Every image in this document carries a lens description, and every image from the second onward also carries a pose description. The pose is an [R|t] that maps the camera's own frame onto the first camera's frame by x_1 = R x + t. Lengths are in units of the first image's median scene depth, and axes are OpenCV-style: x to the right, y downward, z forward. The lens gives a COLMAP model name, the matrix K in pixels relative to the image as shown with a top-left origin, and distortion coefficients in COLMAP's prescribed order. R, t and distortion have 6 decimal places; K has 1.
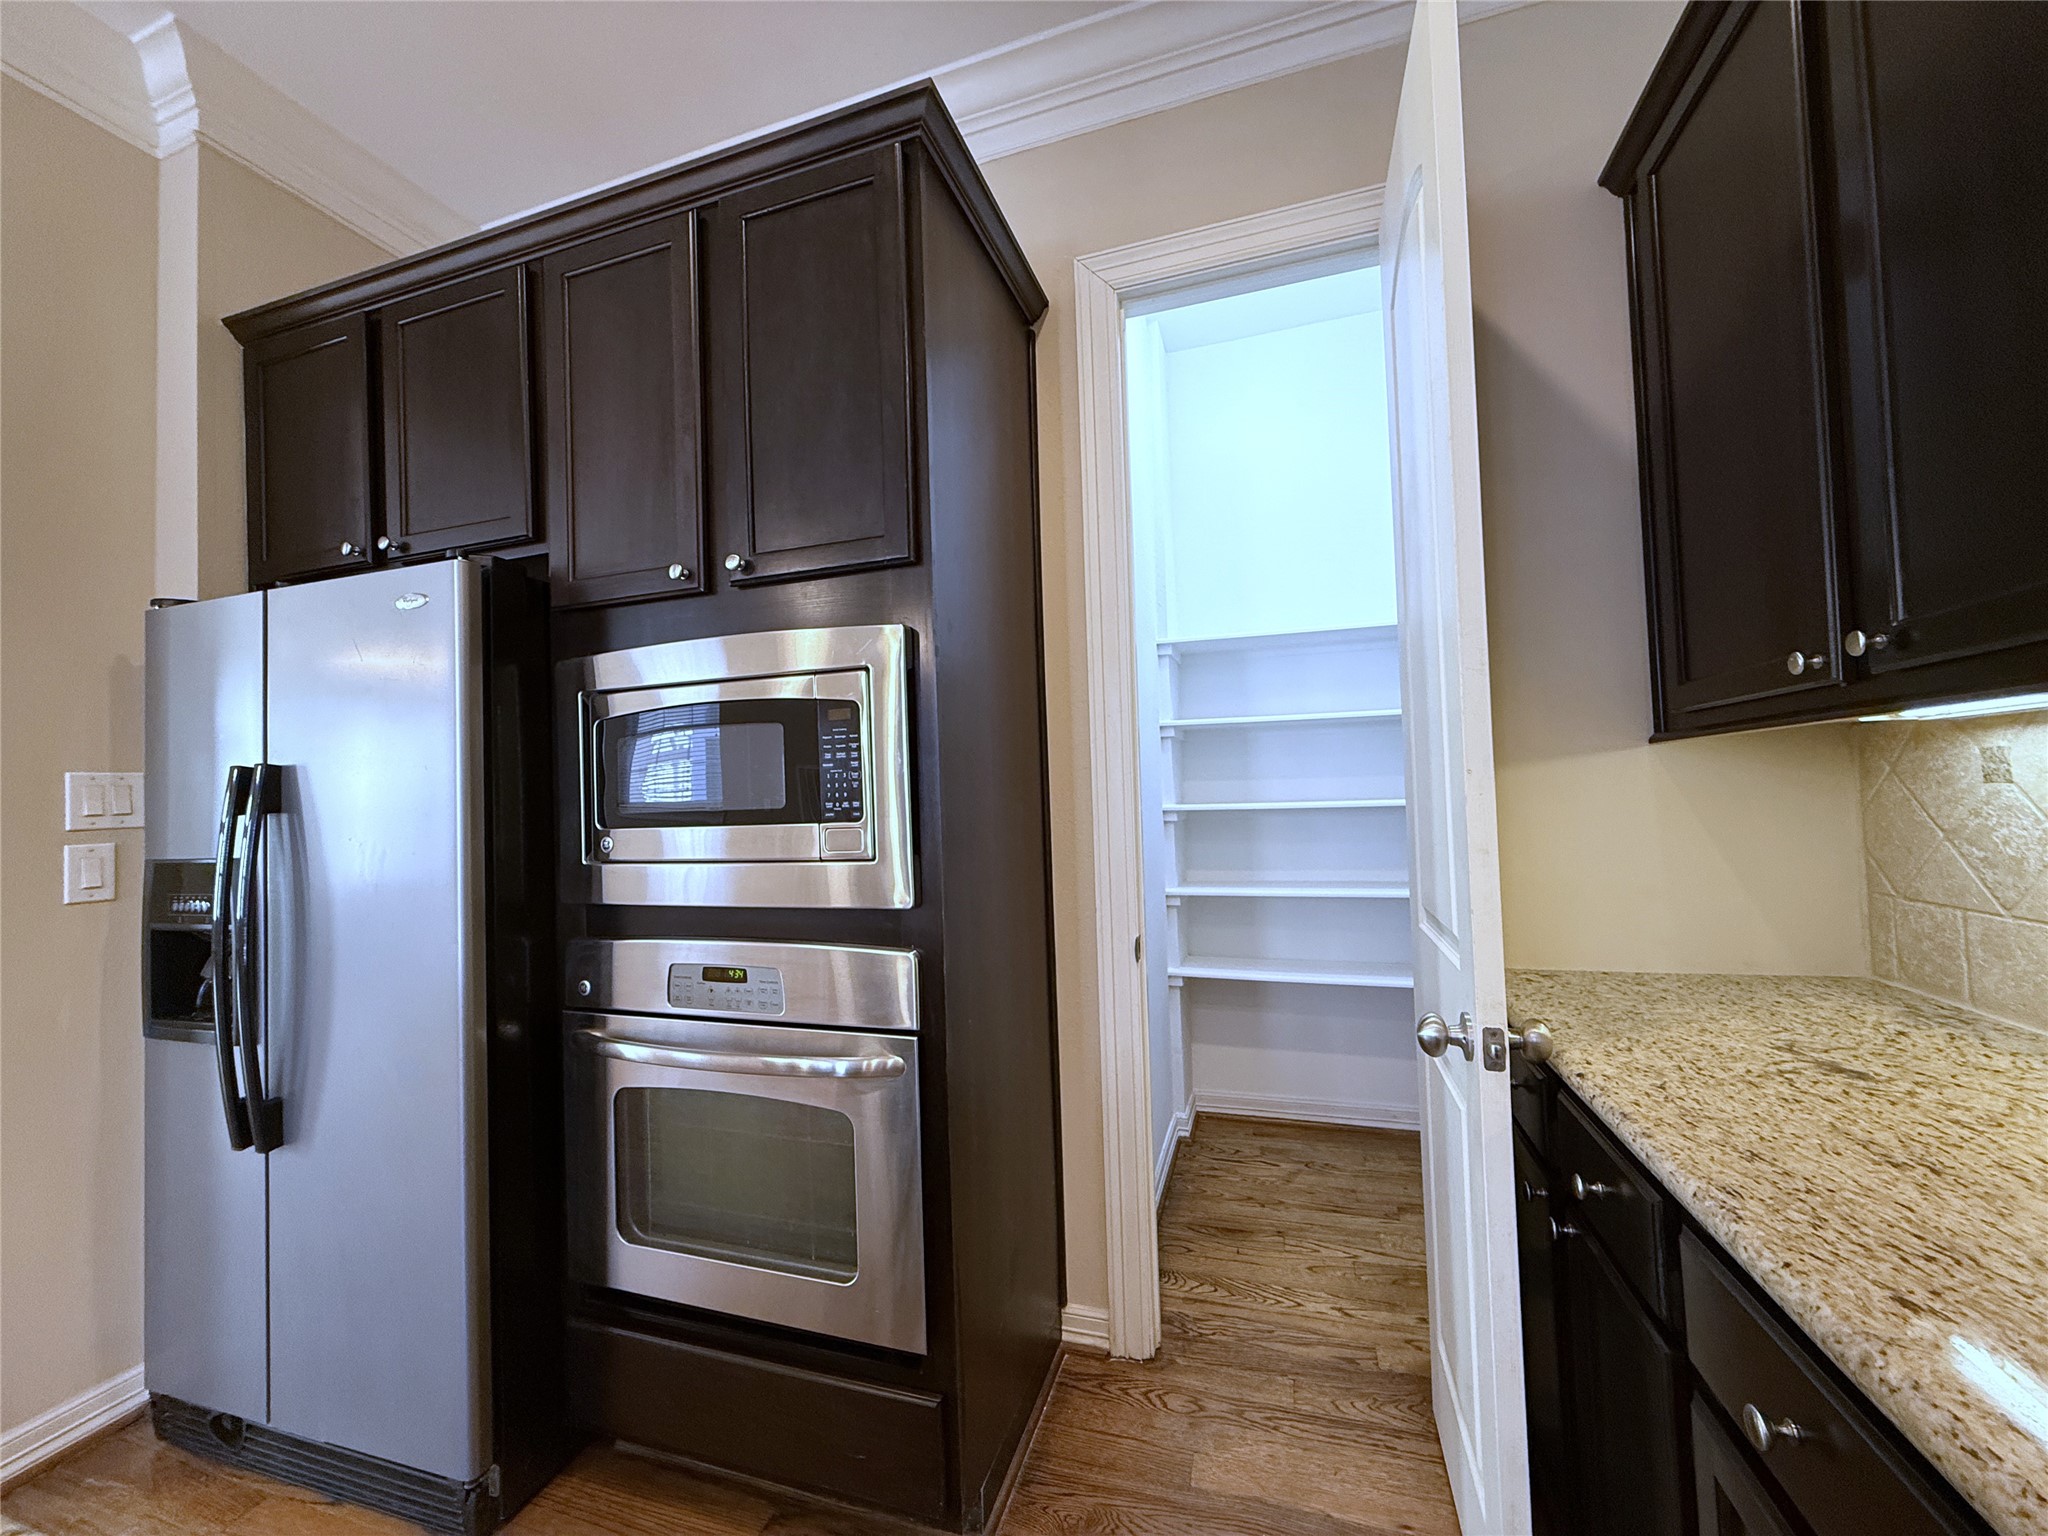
lens RADIAL K [[816.3, 0, 1026.1], [0, 816.3, 761.4], [0, 0, 1]] dist [-0.001122, 0.000217]
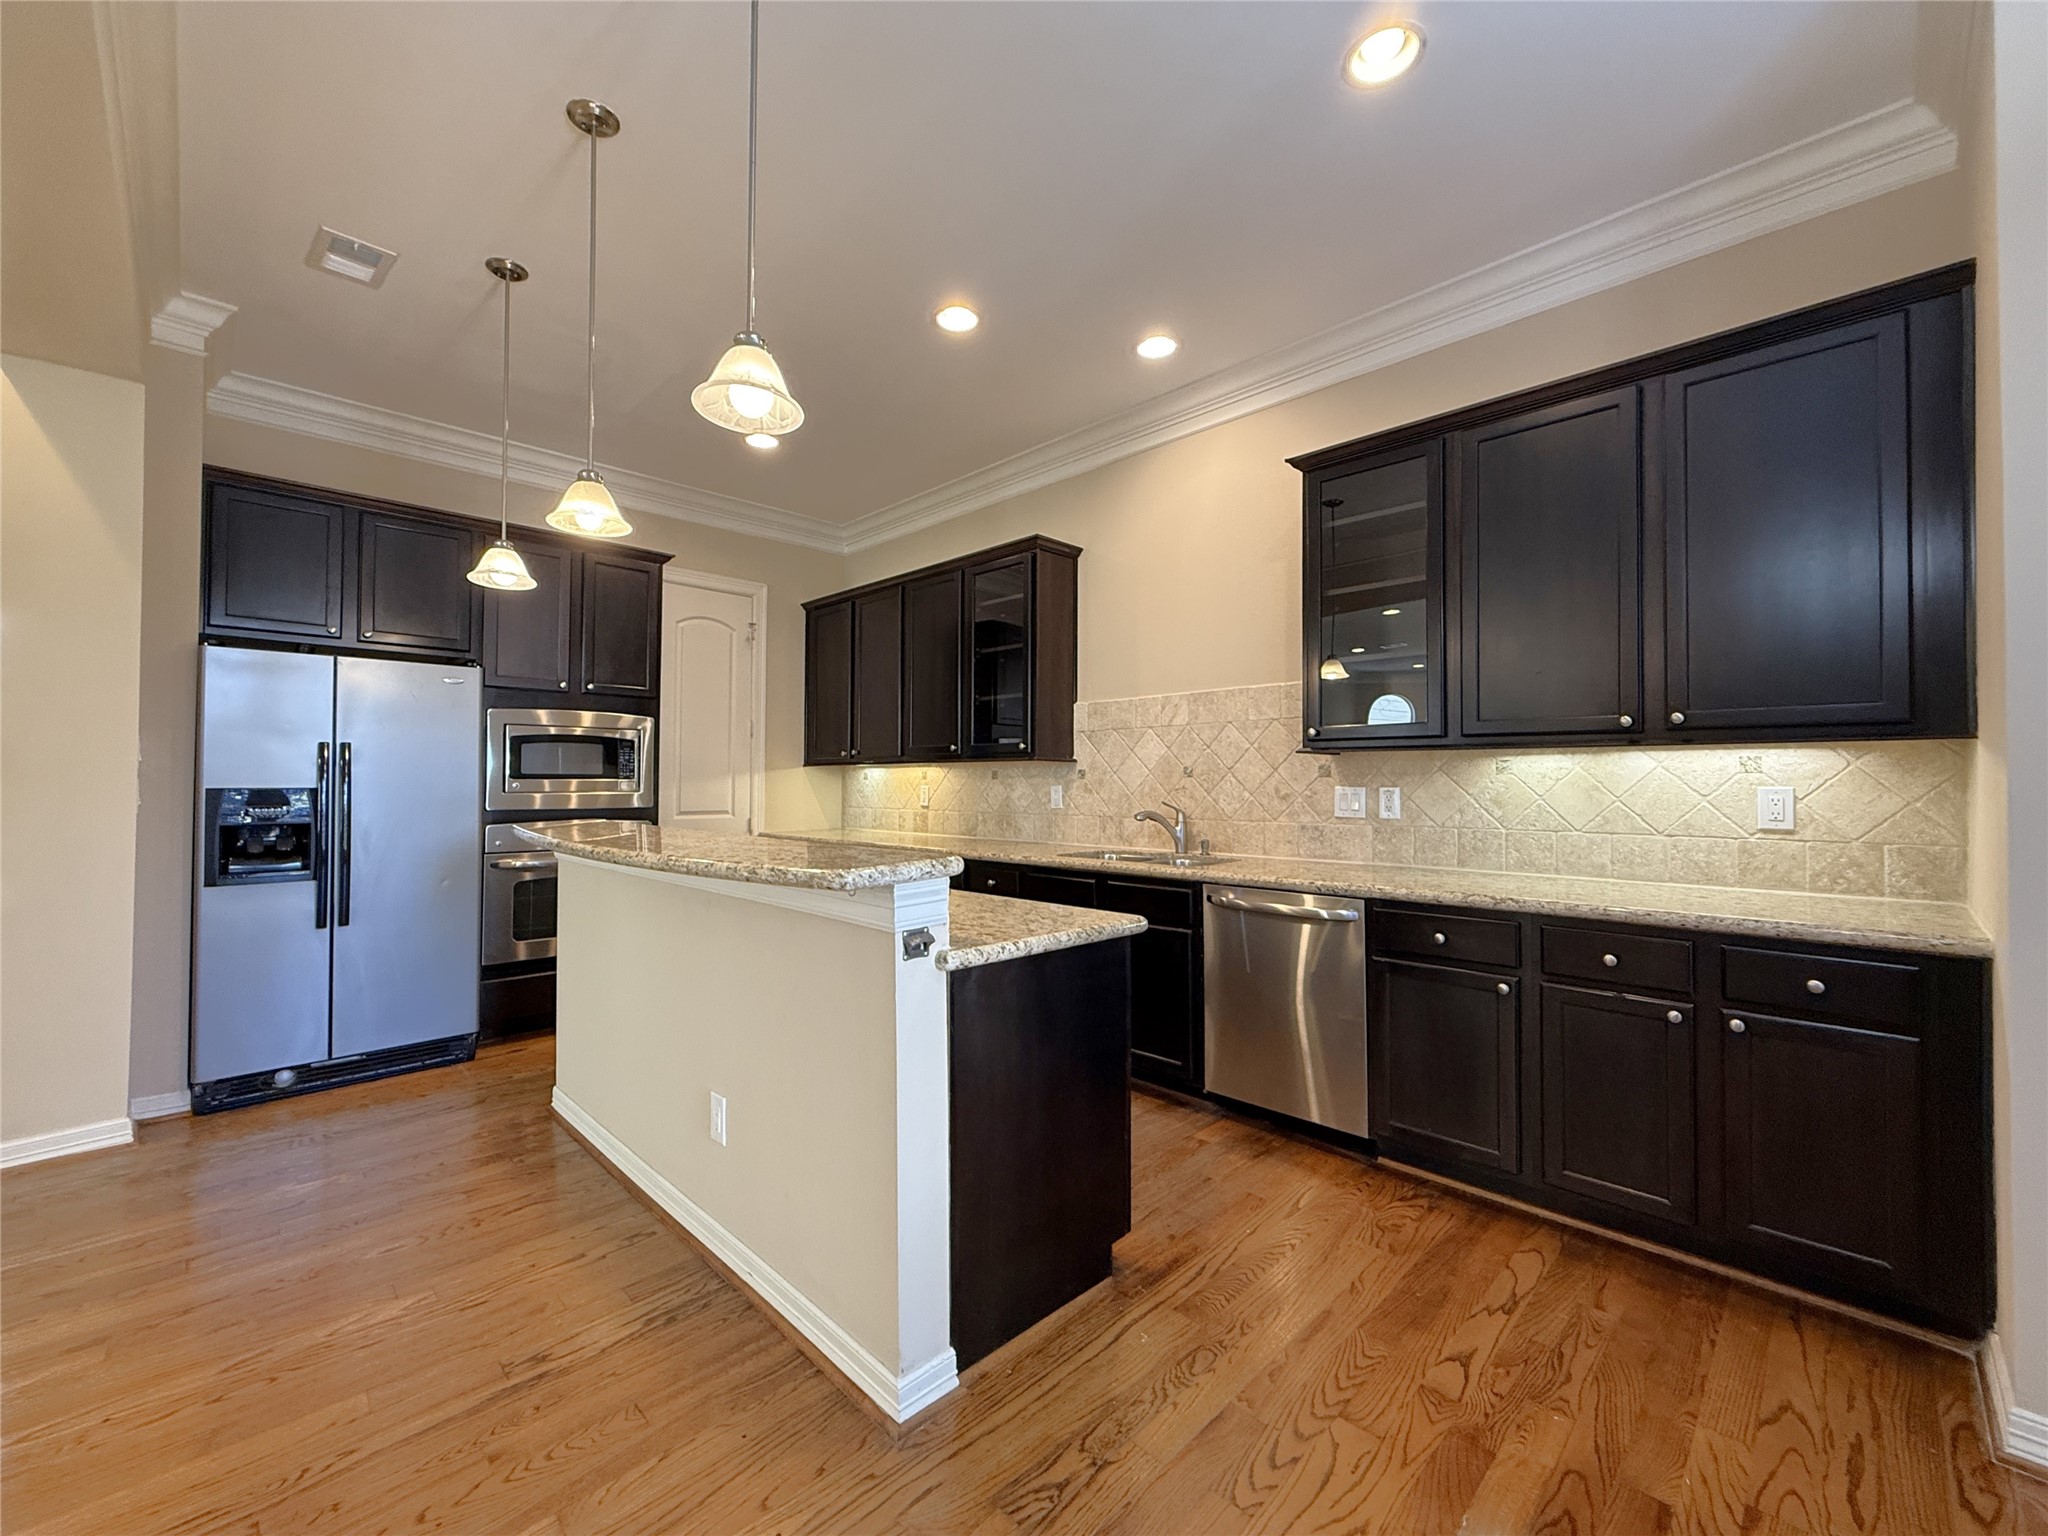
lens RADIAL K [[816.3, 0, 1019.0], [0, 816.3, 775.8], [0, 0, 1]] dist [-0.001122, 0.000217]
pose [[0.447308, 0.047121, 0.893138, -2.286009], [-0.038853, 0.998692, -0.033232, 0.102558], [-0.893535, -0.019837, 0.448554, -1.673369]]
